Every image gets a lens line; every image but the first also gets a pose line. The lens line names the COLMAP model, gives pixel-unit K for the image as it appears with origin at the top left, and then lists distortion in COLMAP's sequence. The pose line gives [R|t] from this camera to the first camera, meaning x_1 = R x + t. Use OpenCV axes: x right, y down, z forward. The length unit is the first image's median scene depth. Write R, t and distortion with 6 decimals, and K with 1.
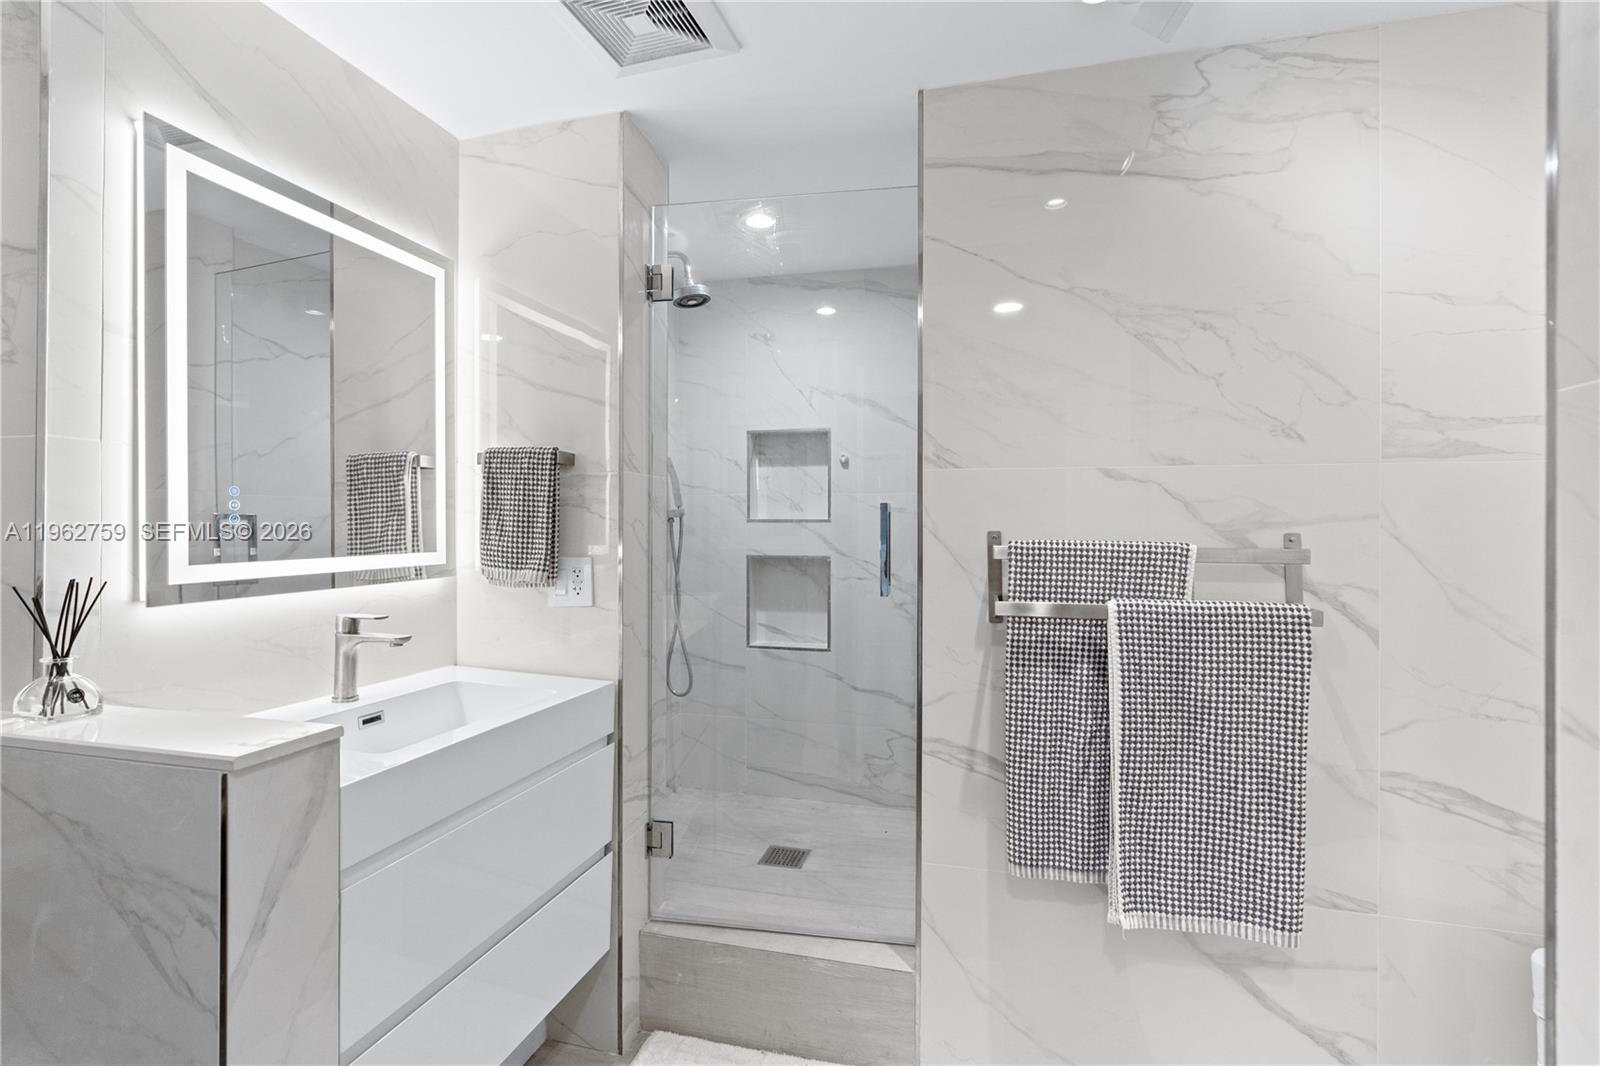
lens RADIAL K [[735.1, 0, 797.7], [0, 735.1, 521.8], [0, 0, 1]] dist [-0.006537, 0.001269]
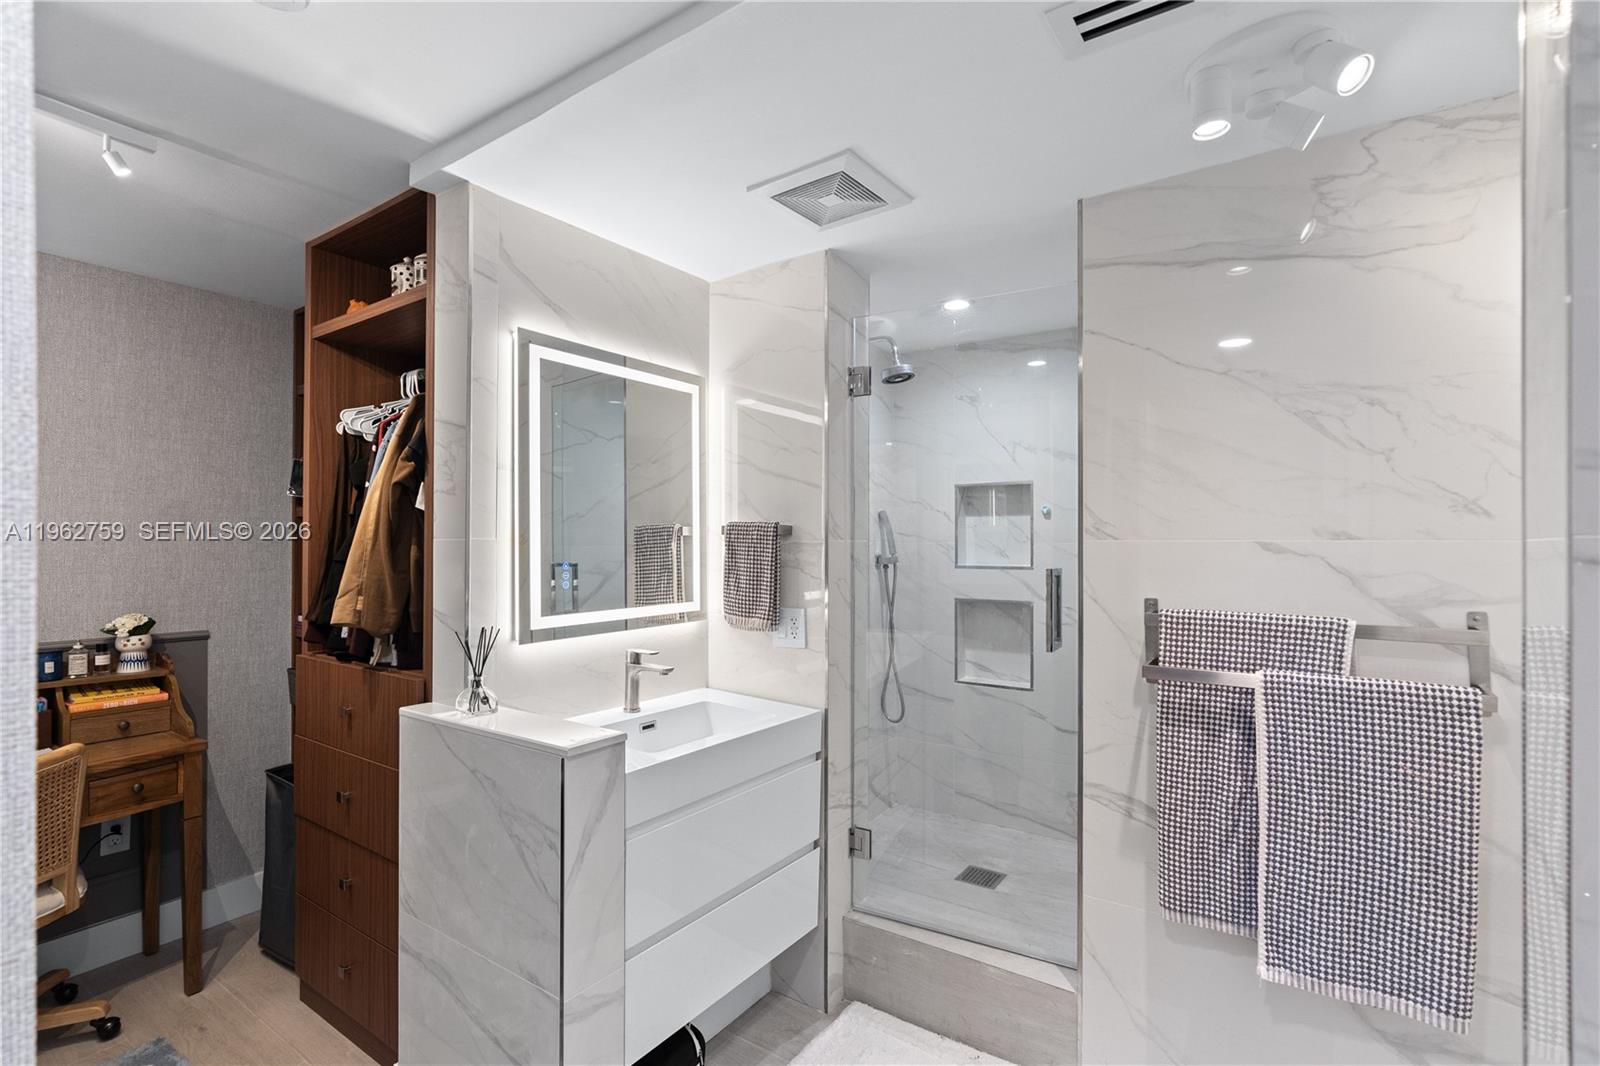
lens RADIAL K [[735.8, 0, 800.0], [0, 735.8, 533.0], [0, 0, 1]] dist [0.000454, -0.004023]
pose [[0.942462, -0.005343, -0.334270, 0.152187], [0.002536, 0.999958, -0.008833, -0.080717], [0.334303, 0.007477, 0.942436, -0.213260]]
